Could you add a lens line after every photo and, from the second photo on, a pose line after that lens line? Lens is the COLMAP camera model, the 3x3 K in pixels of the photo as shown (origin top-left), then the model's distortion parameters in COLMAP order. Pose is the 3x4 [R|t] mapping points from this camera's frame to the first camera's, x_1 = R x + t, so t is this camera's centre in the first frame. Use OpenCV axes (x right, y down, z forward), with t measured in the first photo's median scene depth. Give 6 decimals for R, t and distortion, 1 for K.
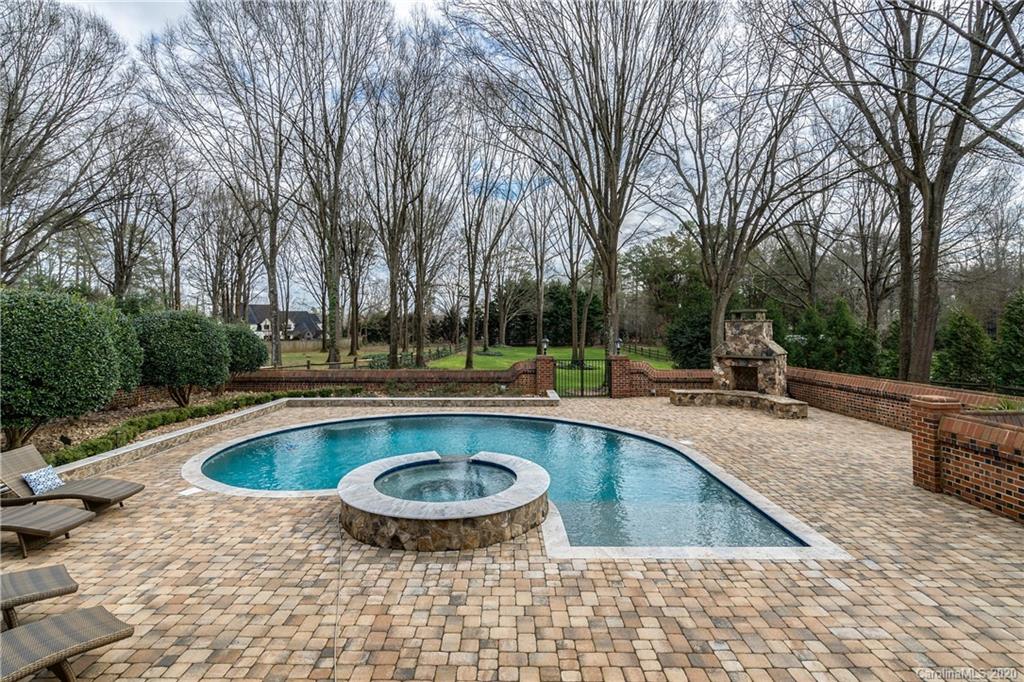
lens RADIAL K [[496.4, 0, 501.3], [0, 496.4, 319.0], [0, 0, 1]] dist [0.000664, -0.000198]
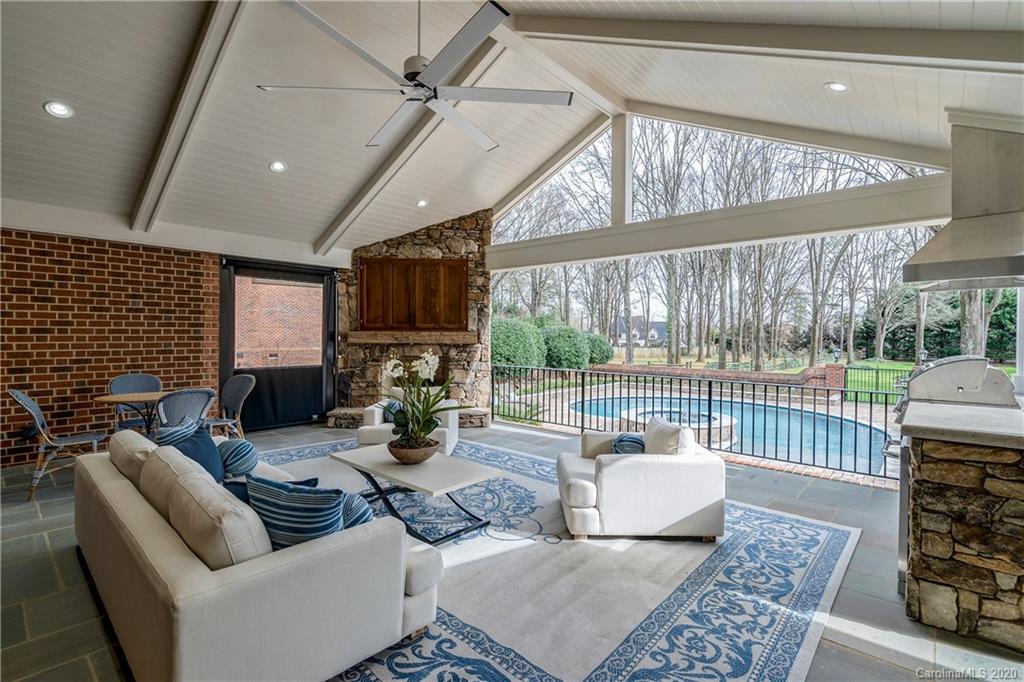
lens RADIAL K [[478.9, 0, 523.0], [0, 478.9, 339.7], [0, 0, 1]] dist [0.002653, -0.001461]
pose [[0.779428, 0.015114, -0.626310, 0.106682], [-0.000547, 0.999725, 0.023444, -0.002813], [0.626492, -0.017931, 0.779222, -0.144601]]
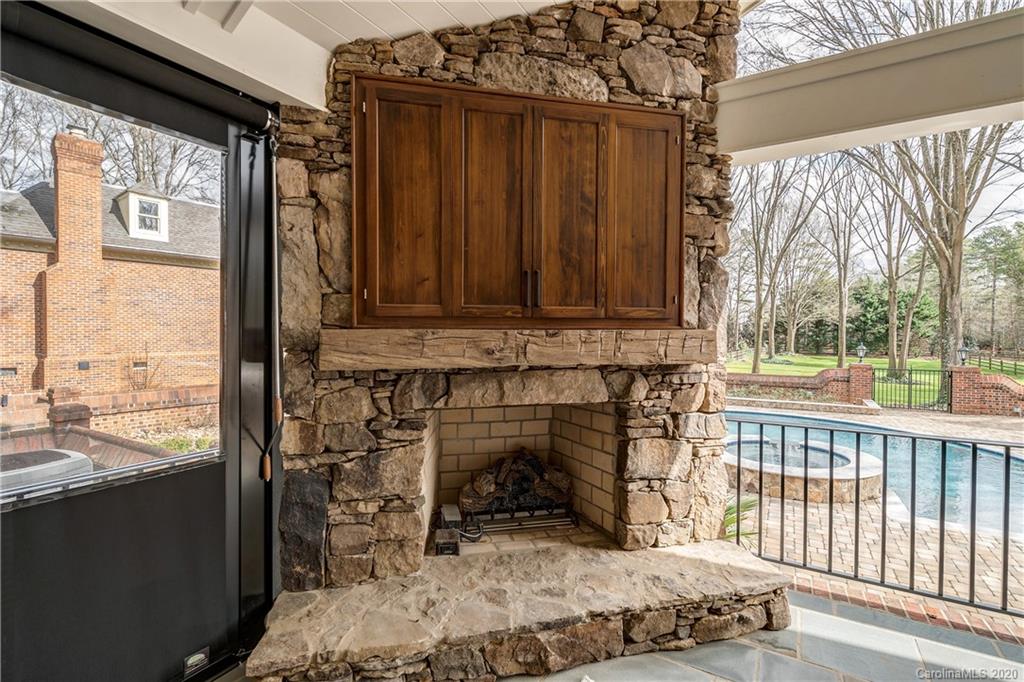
lens RADIAL K [[478.9, 0, 502.8], [0, 478.9, 340.5], [0, 0, 1]] dist [0.002653, -0.001461]
pose [[0.862619, 0.012980, -0.505687, -0.020431], [0.003785, 0.999477, 0.032111, -0.002022], [0.505839, -0.029613, 0.862119, -0.076502]]
